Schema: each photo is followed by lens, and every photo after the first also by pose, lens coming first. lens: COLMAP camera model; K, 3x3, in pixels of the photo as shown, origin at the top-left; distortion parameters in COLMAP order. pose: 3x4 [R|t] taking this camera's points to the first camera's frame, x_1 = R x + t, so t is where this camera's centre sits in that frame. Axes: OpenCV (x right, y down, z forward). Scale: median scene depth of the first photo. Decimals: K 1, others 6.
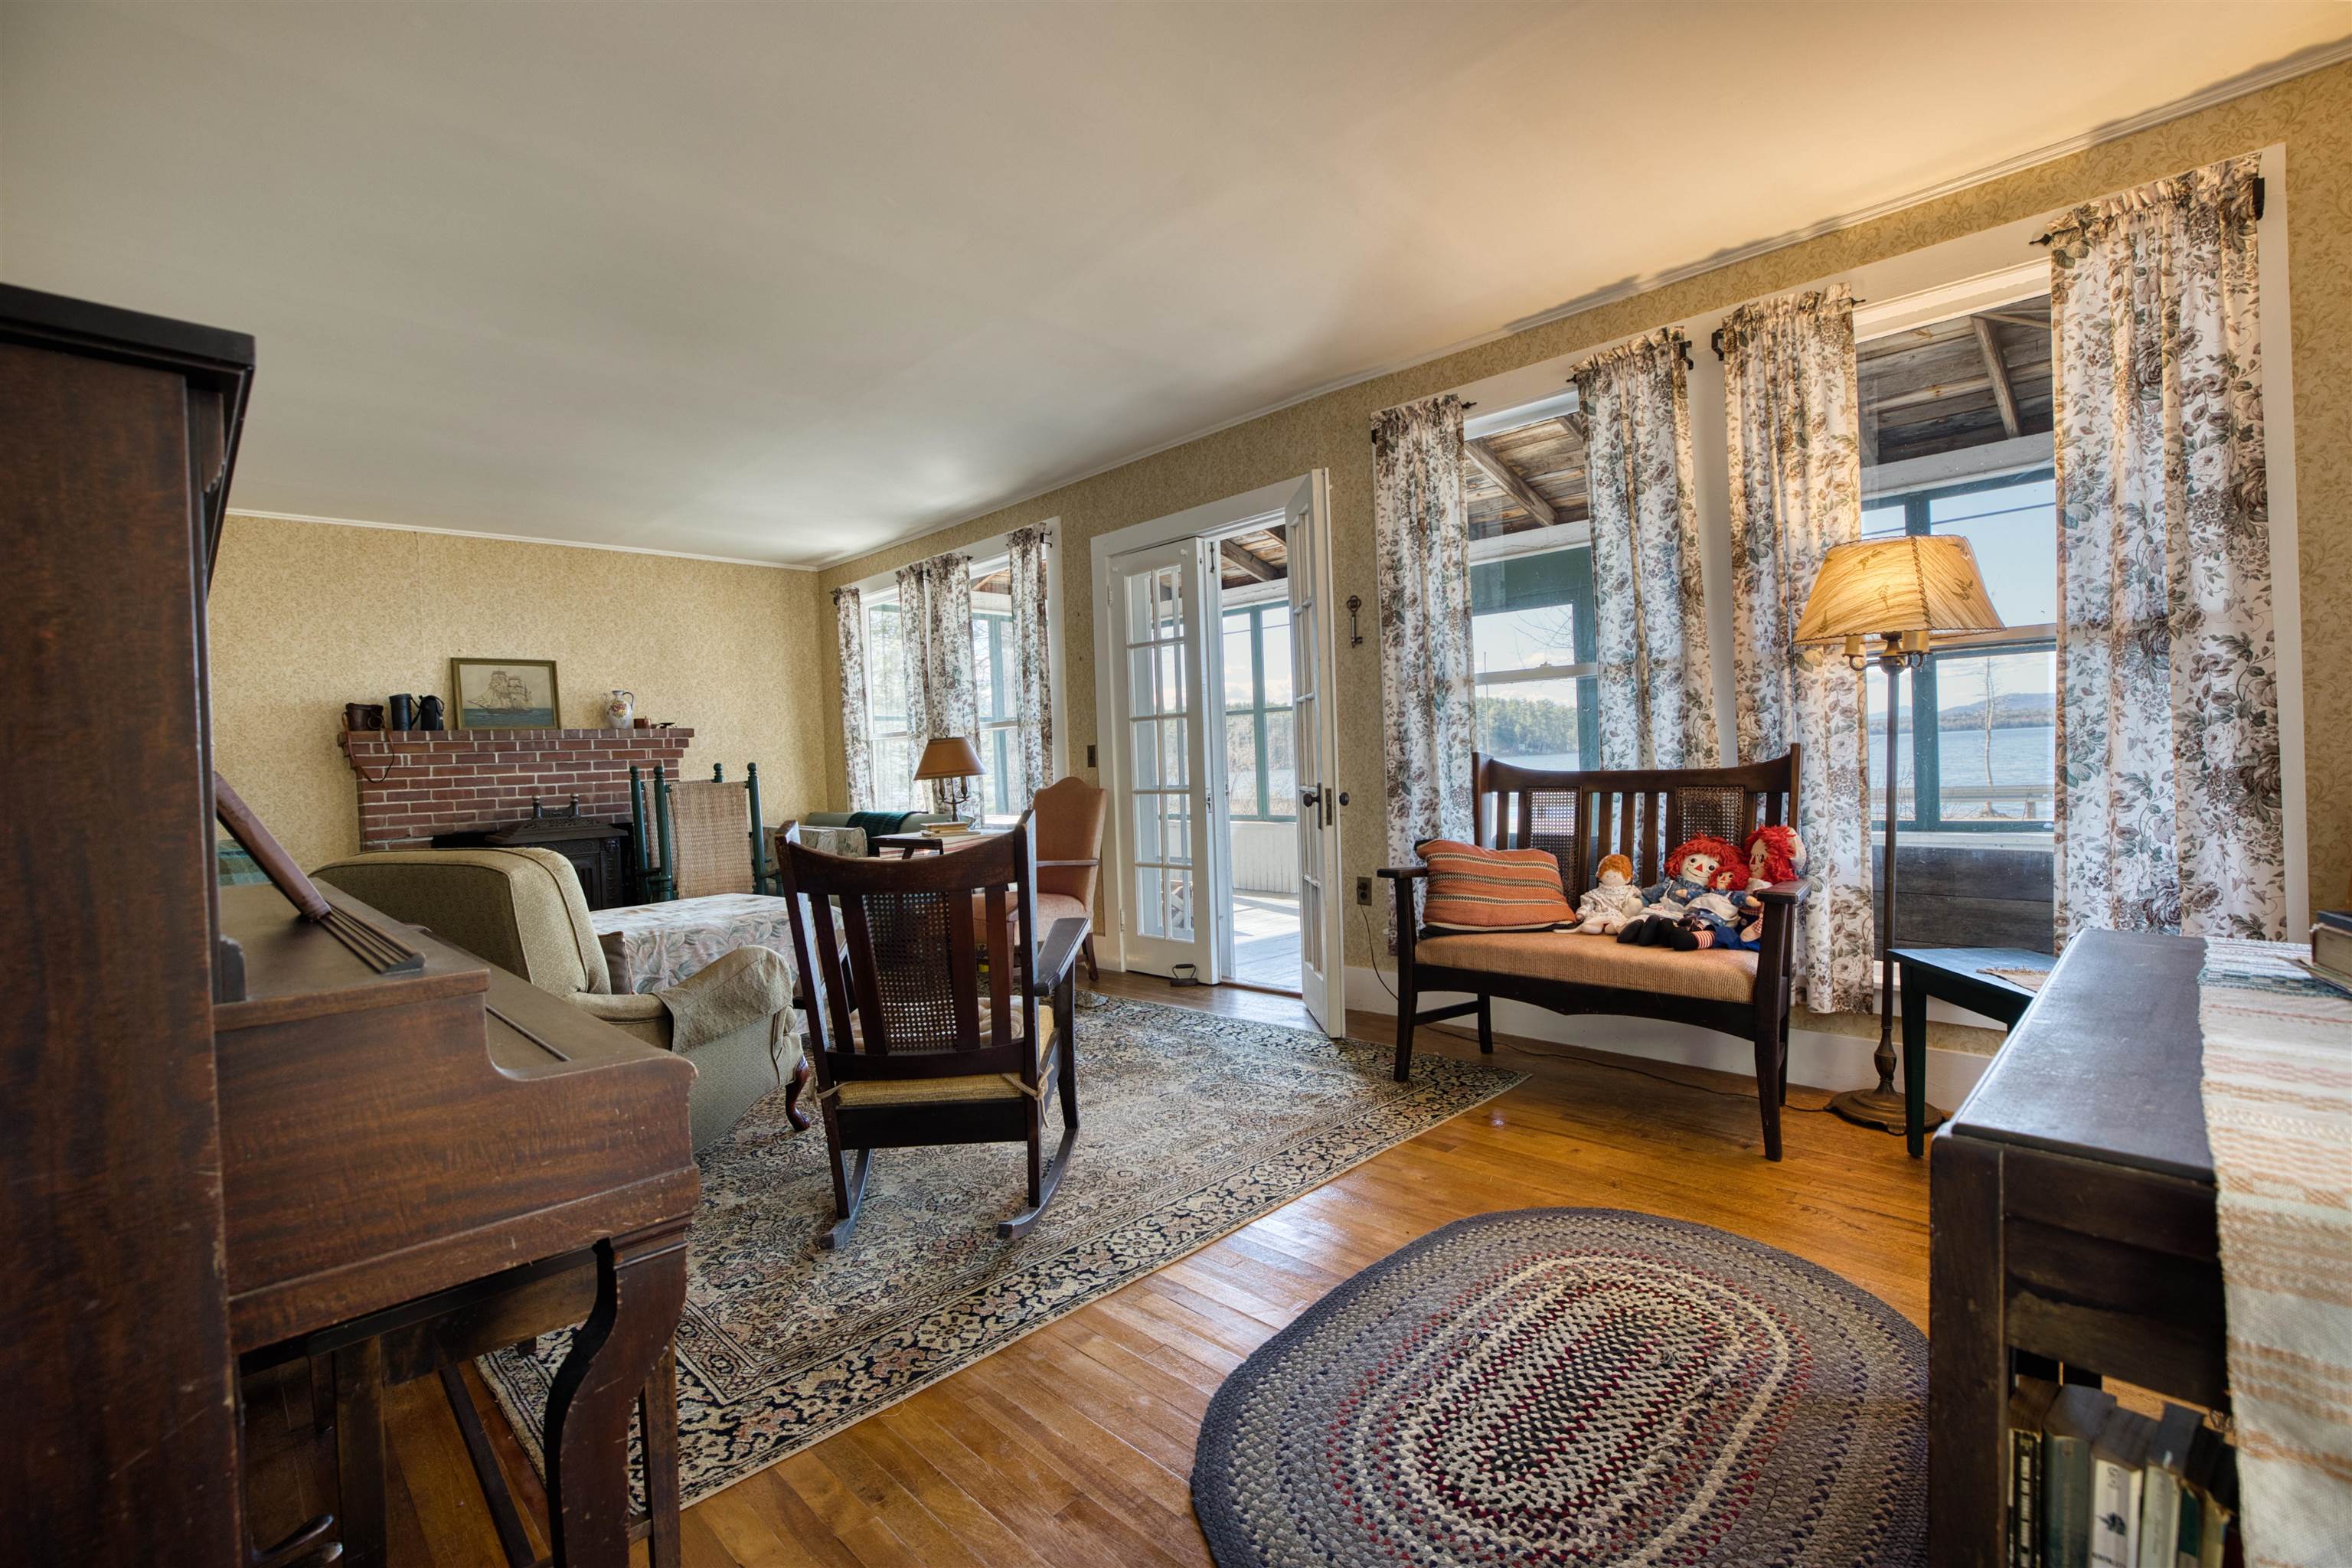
lens RADIAL K [[1065.9, 0, 1190.0], [0, 1065.9, 767.1], [0, 0, 1]] dist [-0.039401, 0.012407]
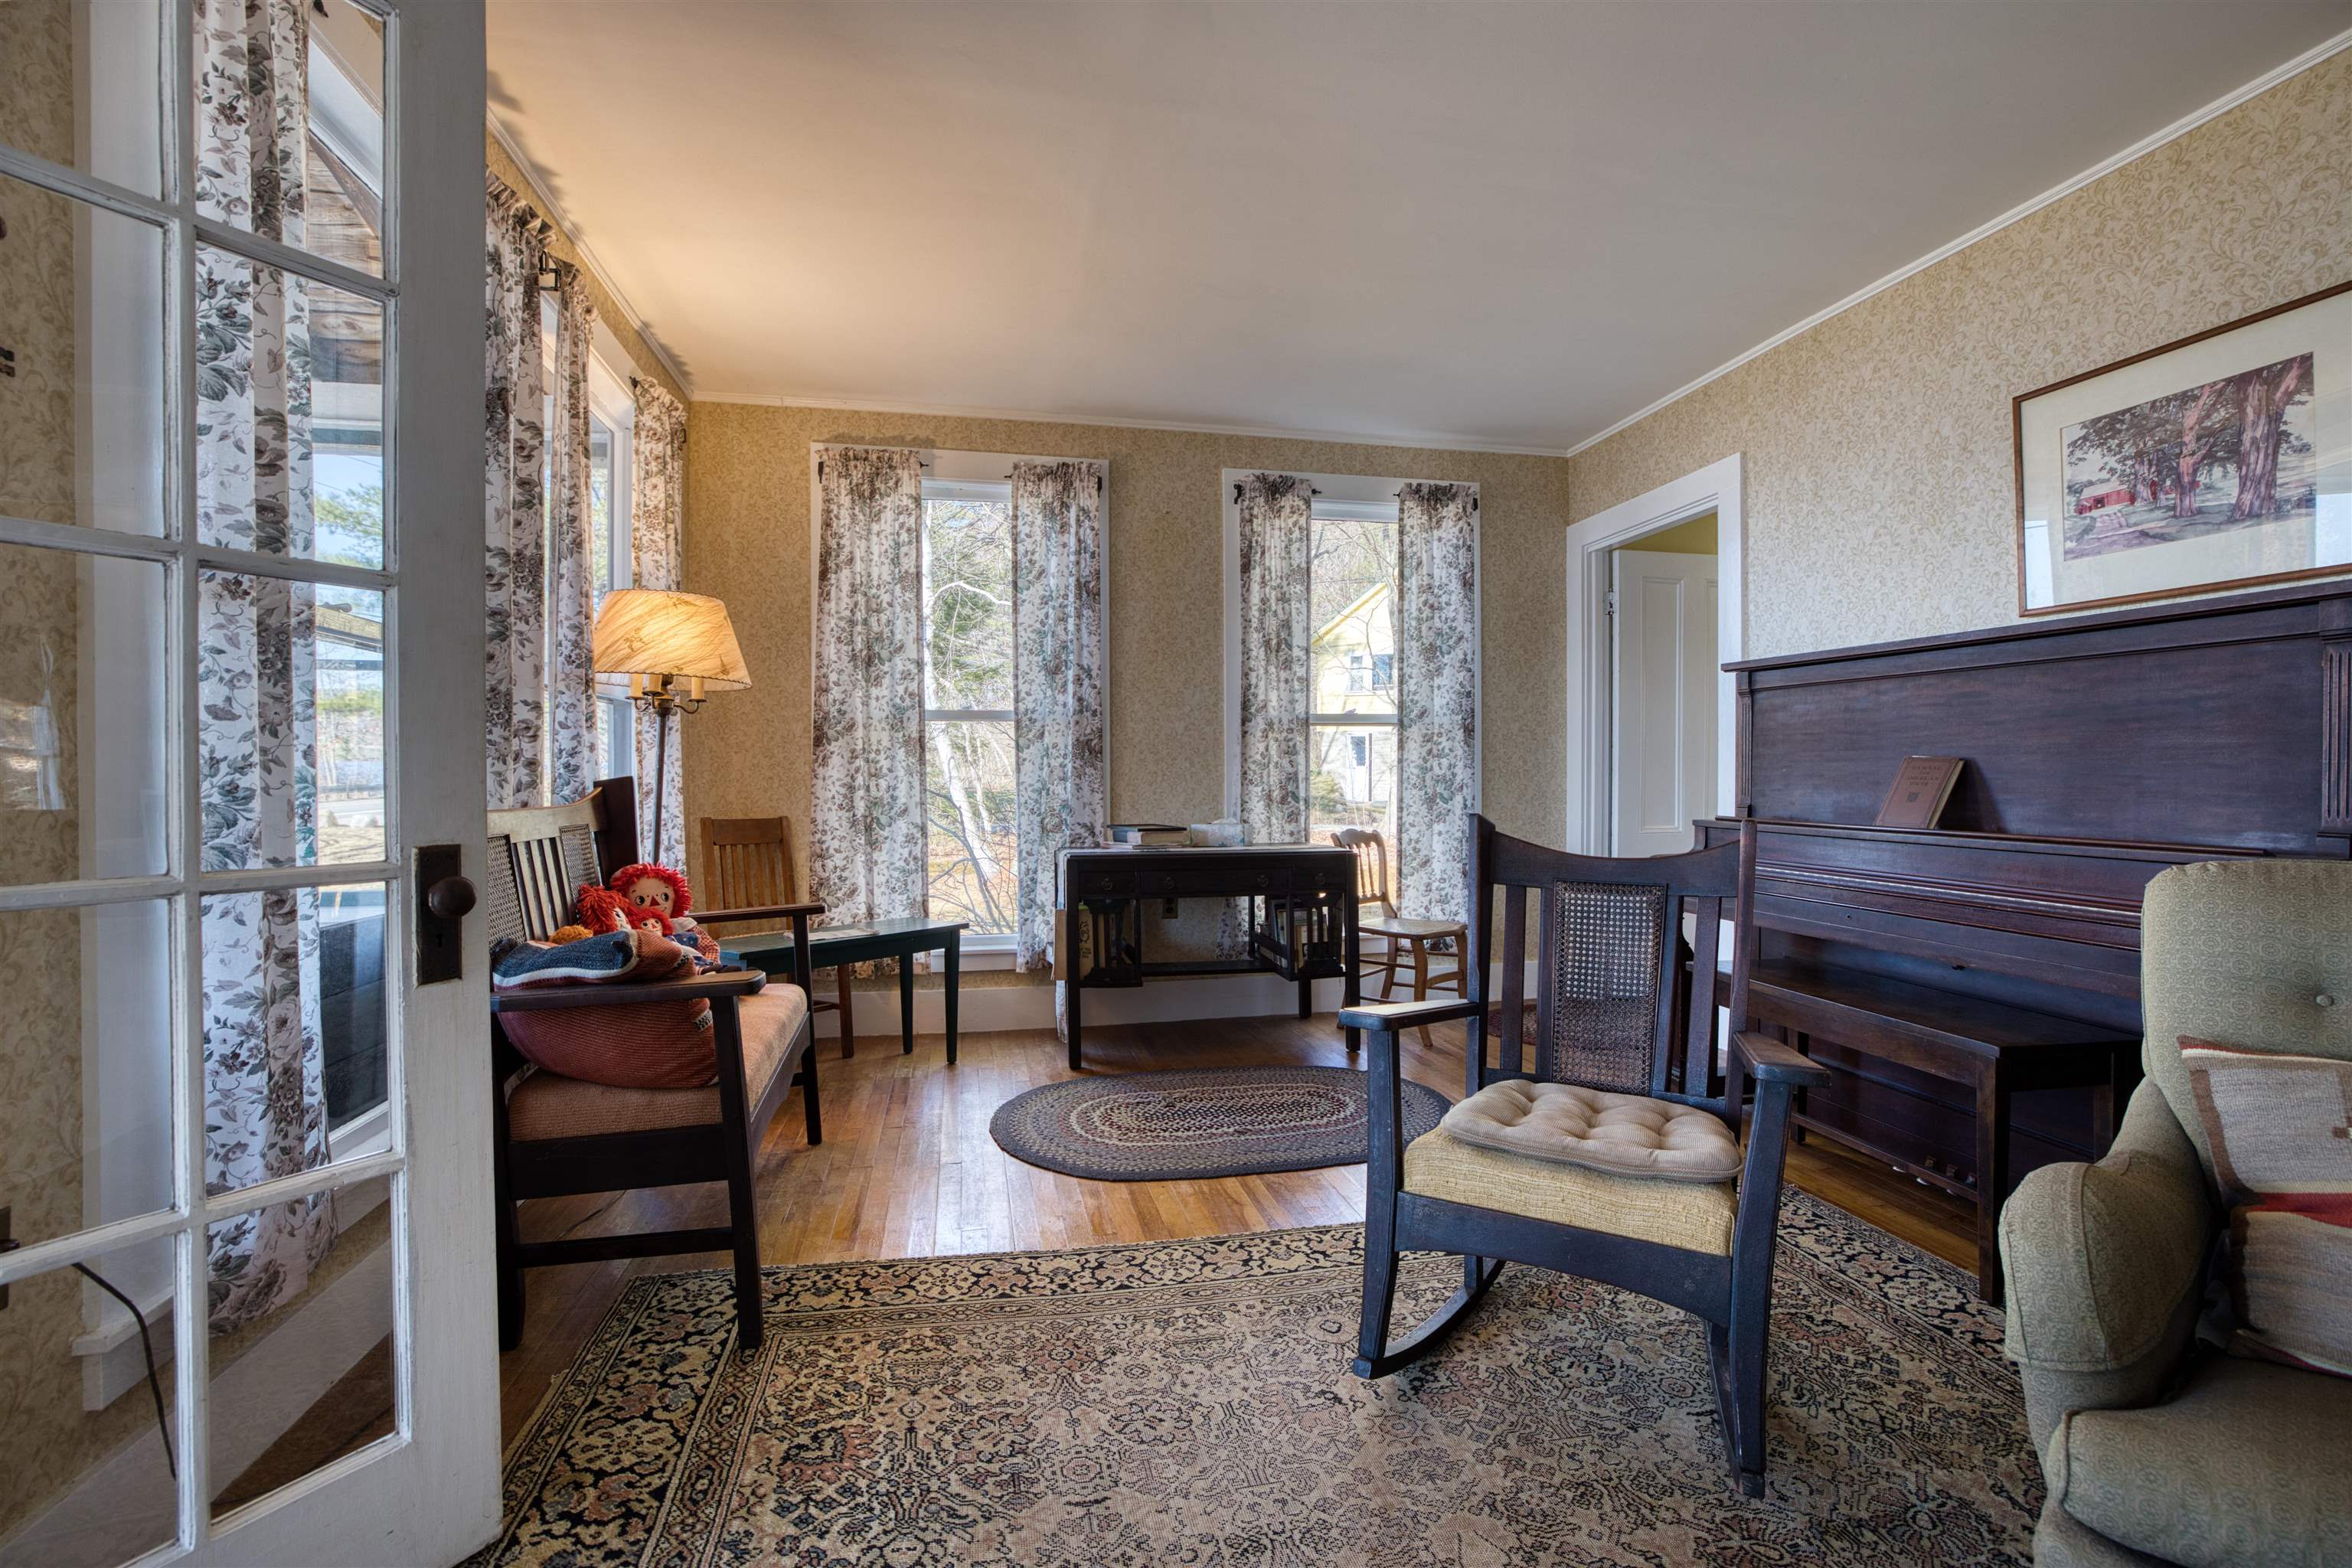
lens RADIAL K [[1065.9, 0, 1177.4], [0, 1065.9, 778.7], [0, 0, 1]] dist [-0.039401, 0.012407]
pose [[-0.841414, 0.040286, 0.538888, -0.259947], [0.037488, 0.999166, -0.016162, 0.009015], [-0.539089, 0.006603, -0.842223, 1.141900]]
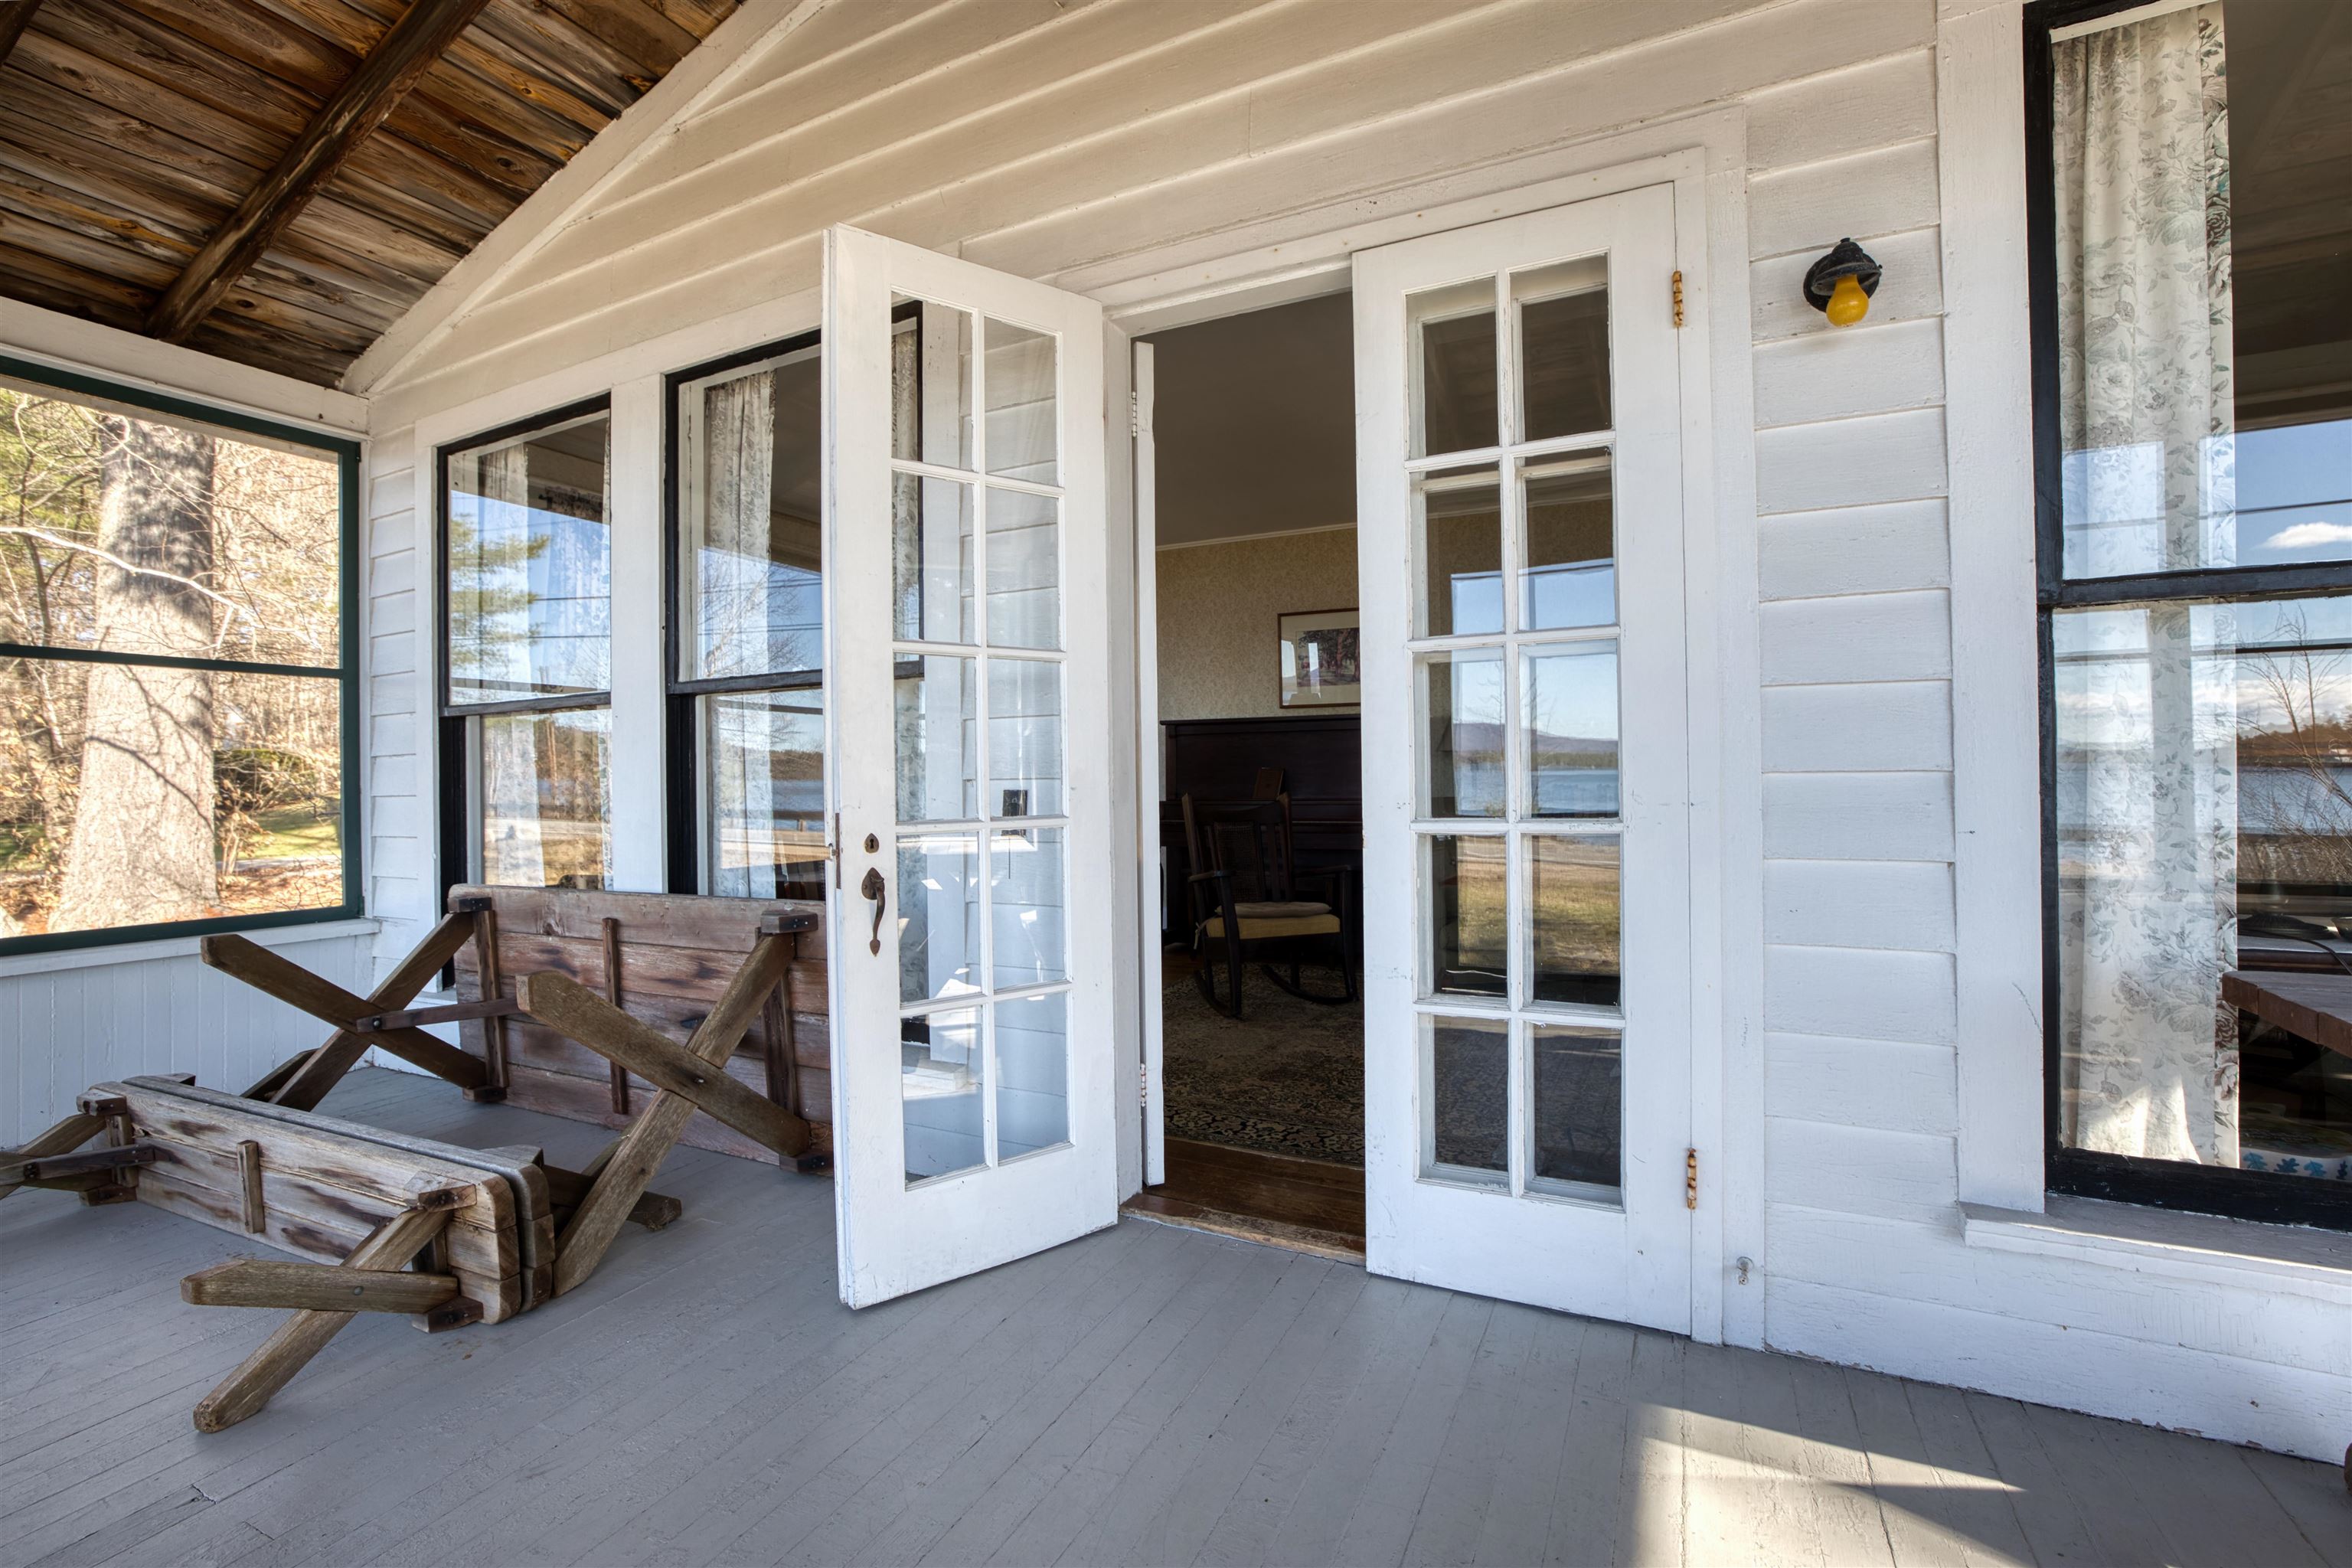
lens RADIAL K [[1039.6, 0, 1178.6], [0, 1039.6, 770.9], [0, 0, 1]] dist [0.002245, 0.000680]
pose [[-0.949220, 0.041149, -0.311910, 0.304405], [0.041133, 0.999132, 0.006634, -0.010690], [0.311912, -0.006533, -0.950089, 1.746649]]
